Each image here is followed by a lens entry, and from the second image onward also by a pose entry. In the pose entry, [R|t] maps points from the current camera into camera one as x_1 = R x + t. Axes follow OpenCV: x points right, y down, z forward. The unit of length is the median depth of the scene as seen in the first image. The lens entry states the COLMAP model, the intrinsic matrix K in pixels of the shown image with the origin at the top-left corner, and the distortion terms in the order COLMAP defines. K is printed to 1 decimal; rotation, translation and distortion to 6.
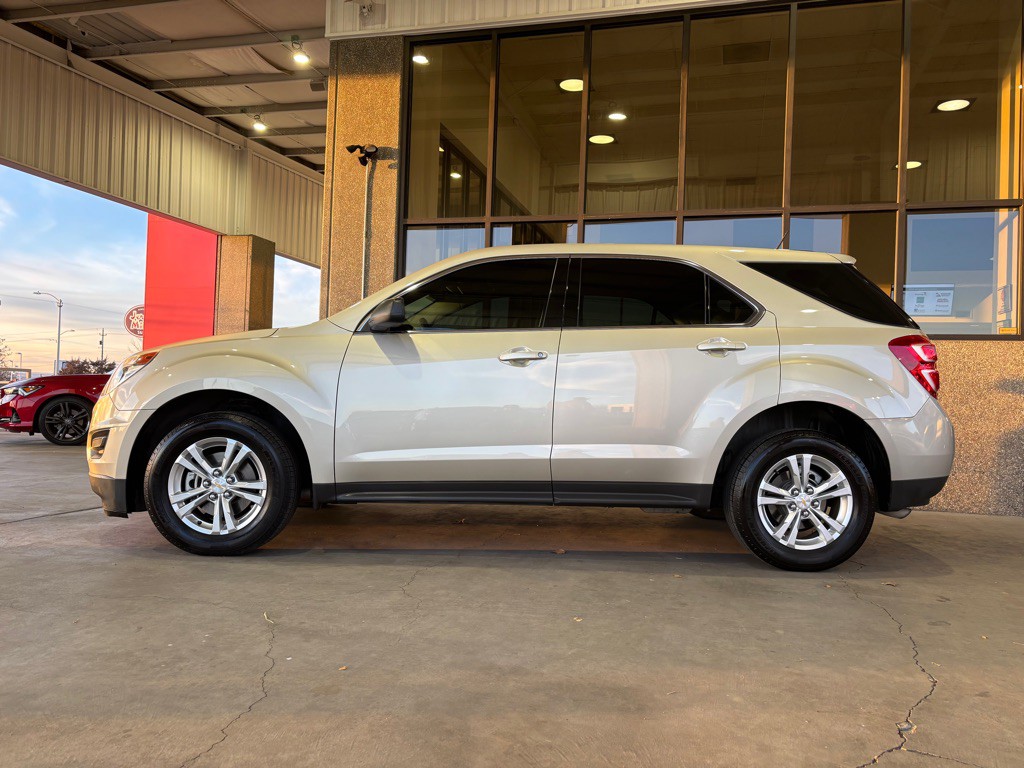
lens RADIAL K [[772.5, 0, 520.0], [0, 772.5, 383.9], [0, 0, 1]] dist [0.063534, -0.063179]
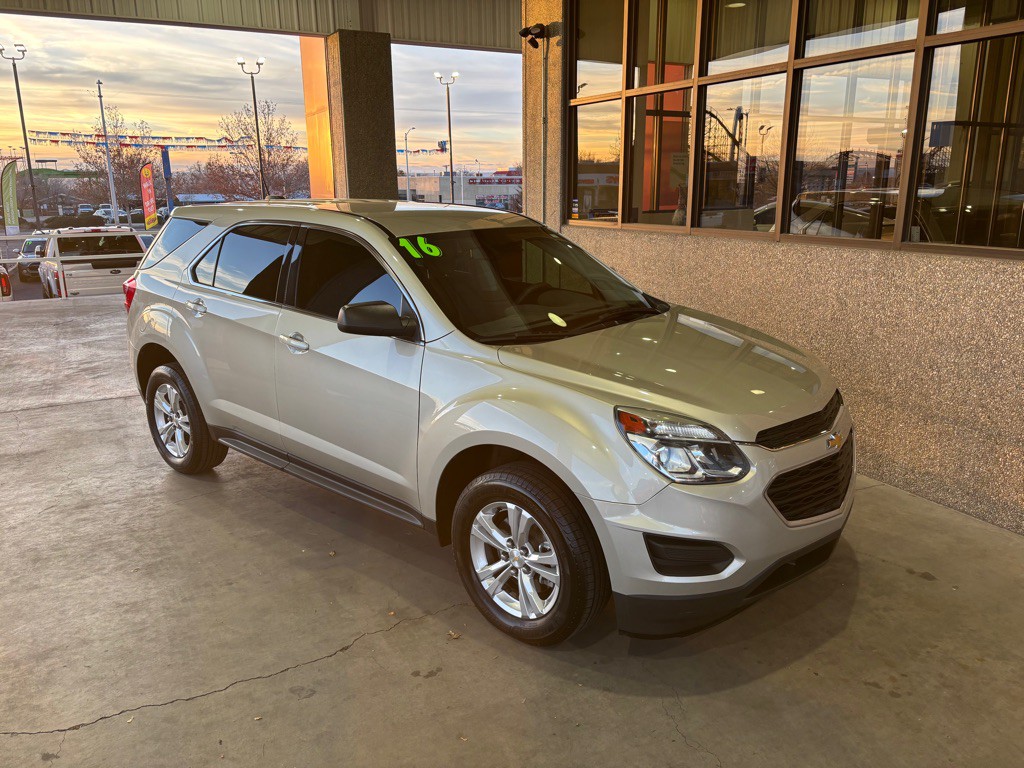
lens RADIAL K [[772.5, 0, 513.5], [0, 772.5, 379.0], [0, 0, 1]] dist [0.063534, -0.063179]
pose [[0.682136, 0.142977, -0.717111, 1.004525], [0.043719, 0.970969, 0.235177, -0.203871], [0.729917, -0.191775, 0.656082, 0.486067]]
